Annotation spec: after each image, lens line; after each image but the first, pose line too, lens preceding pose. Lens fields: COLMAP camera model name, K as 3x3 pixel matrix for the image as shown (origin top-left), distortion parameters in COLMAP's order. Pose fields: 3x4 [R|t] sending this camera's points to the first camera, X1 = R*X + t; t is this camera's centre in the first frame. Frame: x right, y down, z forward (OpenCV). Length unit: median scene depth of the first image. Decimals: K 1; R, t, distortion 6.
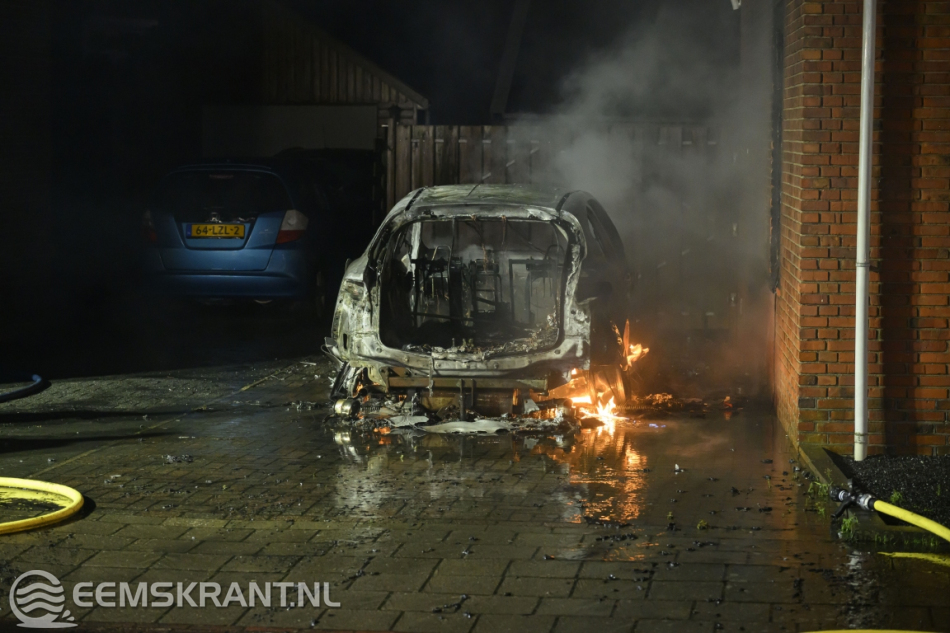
lens RADIAL K [[2288.2, 0, 475.0], [0, 2288.2, 316.5], [0, 0, 1]] dist [0.026899, 0.020088]
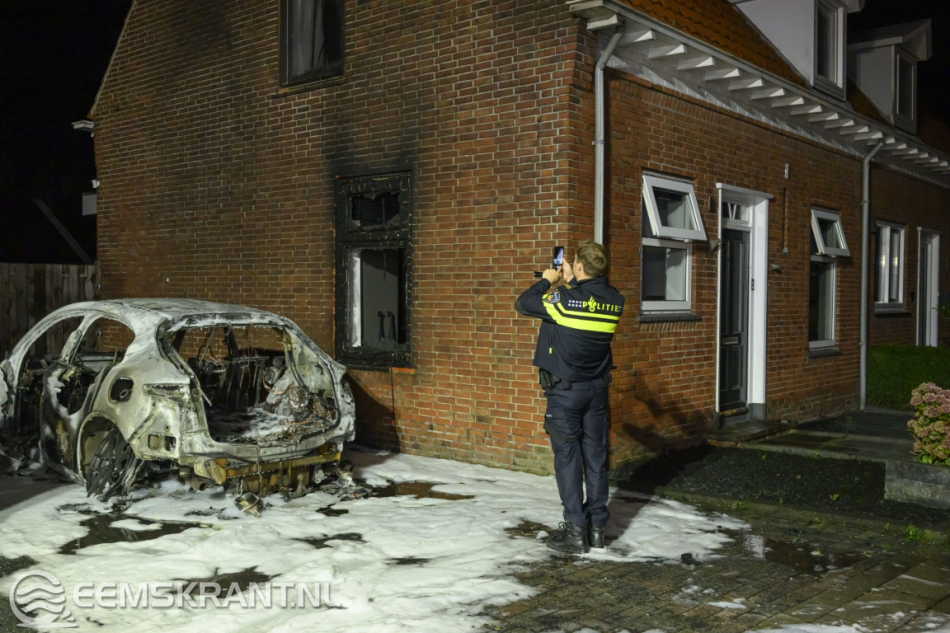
lens RADIAL K [[928.7, 0, 475.0], [0, 928.7, 316.5], [0, 0, 1]] dist [0.008945, 0.008768]
pose [[0.600156, -0.016444, 0.799714, -0.323895], [0.058532, 0.998011, -0.023404, -0.029629], [-0.797738, 0.060855, 0.599925, 0.630067]]
